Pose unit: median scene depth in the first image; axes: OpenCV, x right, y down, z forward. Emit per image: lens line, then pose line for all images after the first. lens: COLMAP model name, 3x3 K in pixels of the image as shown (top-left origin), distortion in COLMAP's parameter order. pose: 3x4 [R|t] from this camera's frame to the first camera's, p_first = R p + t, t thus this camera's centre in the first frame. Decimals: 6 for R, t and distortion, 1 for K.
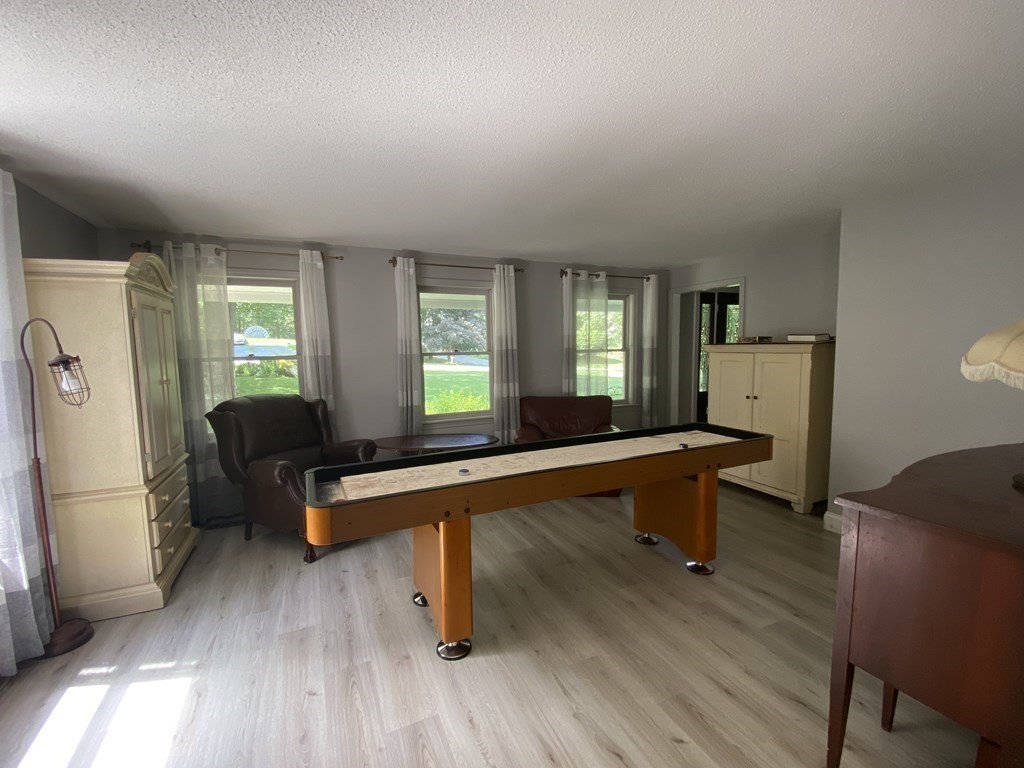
lens RADIAL K [[439.5, 0, 508.1], [0, 439.5, 379.9], [0, 0, 1]] dist [-0.002287, -0.001997]
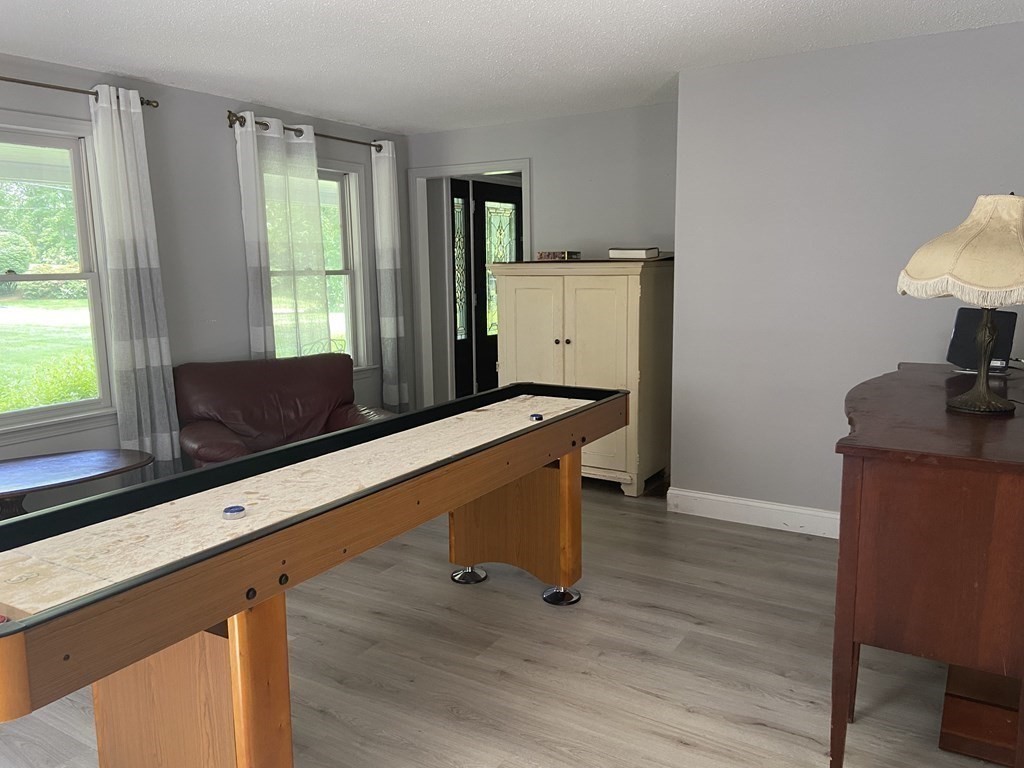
lens RADIAL K [[770.4, 0, 519.6], [0, 770.4, 387.3], [0, 0, 1]] dist [0.088096, -0.055922]
pose [[0.822704, -0.084459, 0.562160, -0.156754], [0.043052, 0.995318, 0.086532, 0.003289], [-0.566837, -0.046988, 0.822489, 0.047539]]
